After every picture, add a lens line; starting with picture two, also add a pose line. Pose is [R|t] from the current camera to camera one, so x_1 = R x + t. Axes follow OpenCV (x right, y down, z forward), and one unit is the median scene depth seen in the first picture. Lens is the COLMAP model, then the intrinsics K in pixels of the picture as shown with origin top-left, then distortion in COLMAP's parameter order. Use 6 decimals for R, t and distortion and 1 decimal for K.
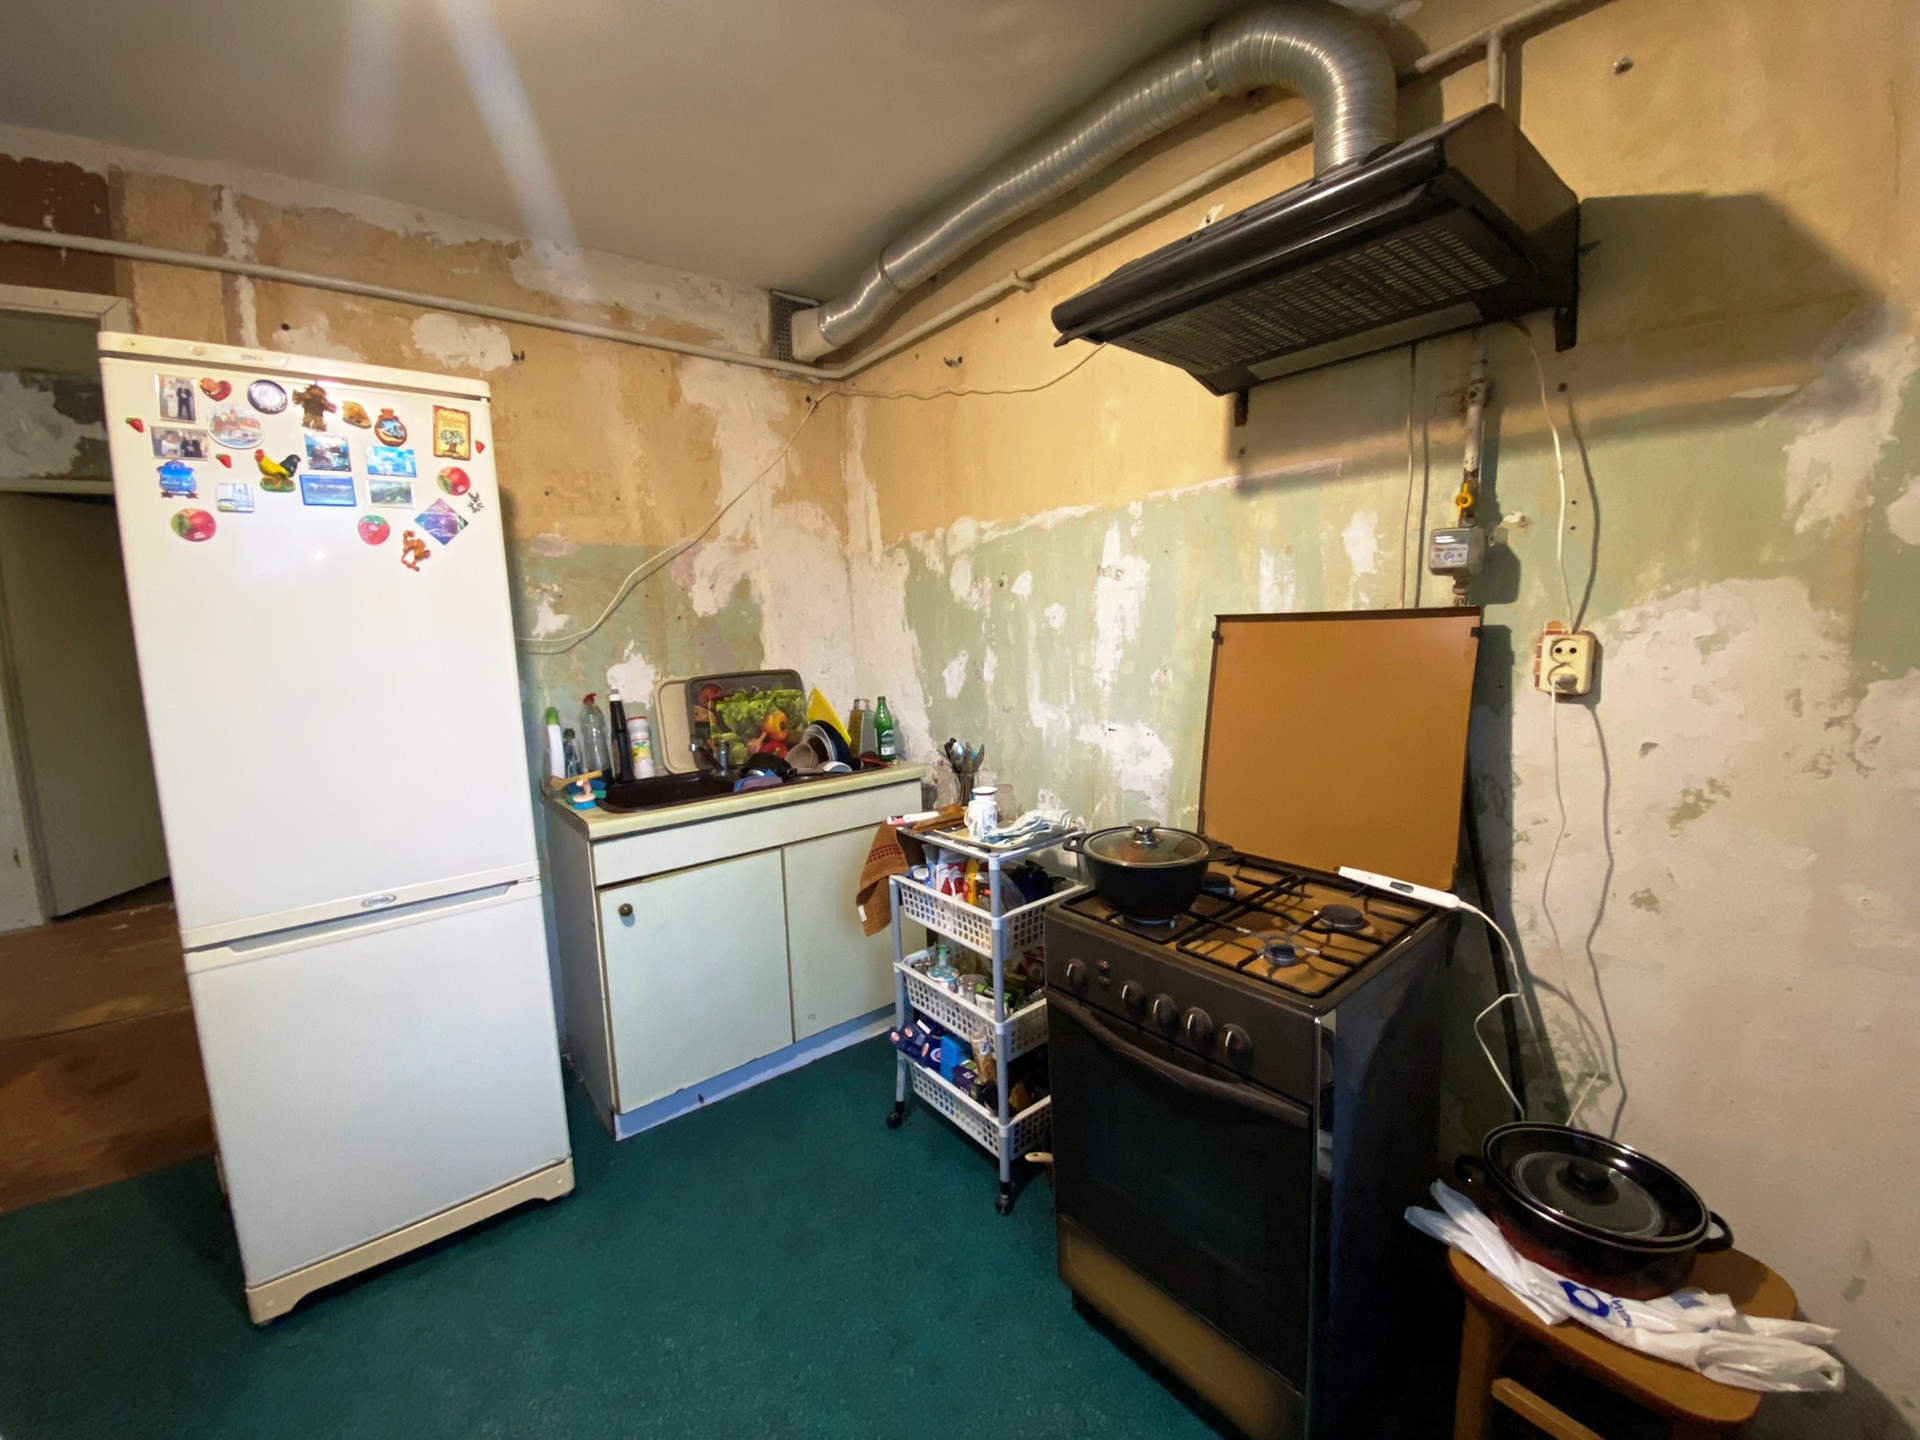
lens RADIAL K [[754.0, 0, 962.9], [0, 754.0, 724.0], [0, 0, 1]] dist [-0.011758, -0.004766]
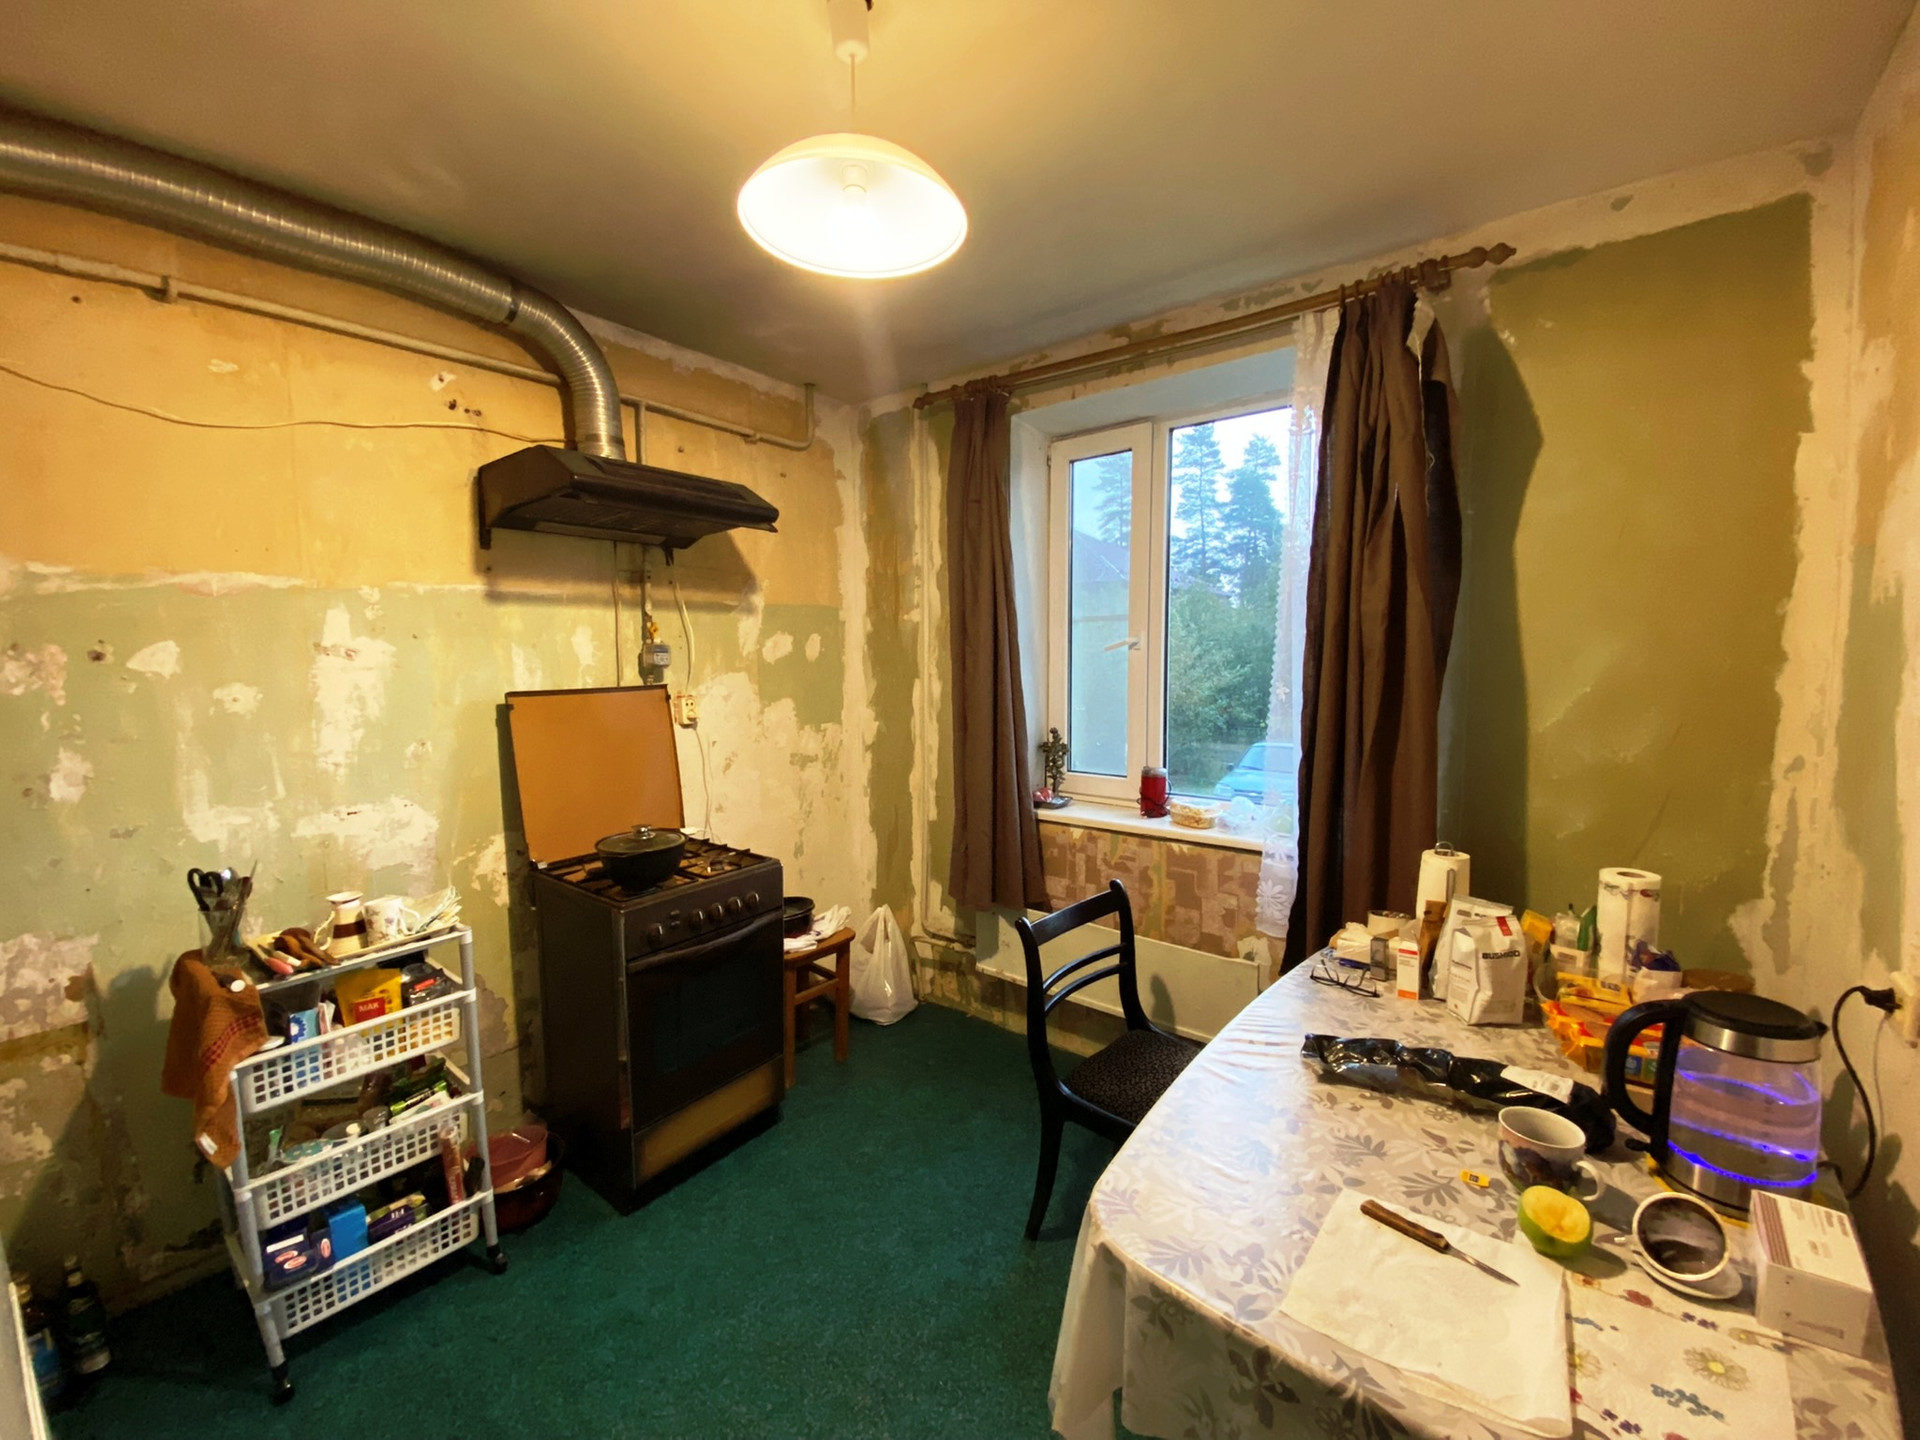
lens RADIAL K [[754.0, 0, 962.6], [0, 754.0, 722.3], [0, 0, 1]] dist [-0.011758, -0.004766]
pose [[-0.223151, -0.050930, 0.973452, -1.017380], [0.154308, 0.984197, 0.086865, -0.077903], [-0.962493, 0.169595, -0.211766, 0.485616]]
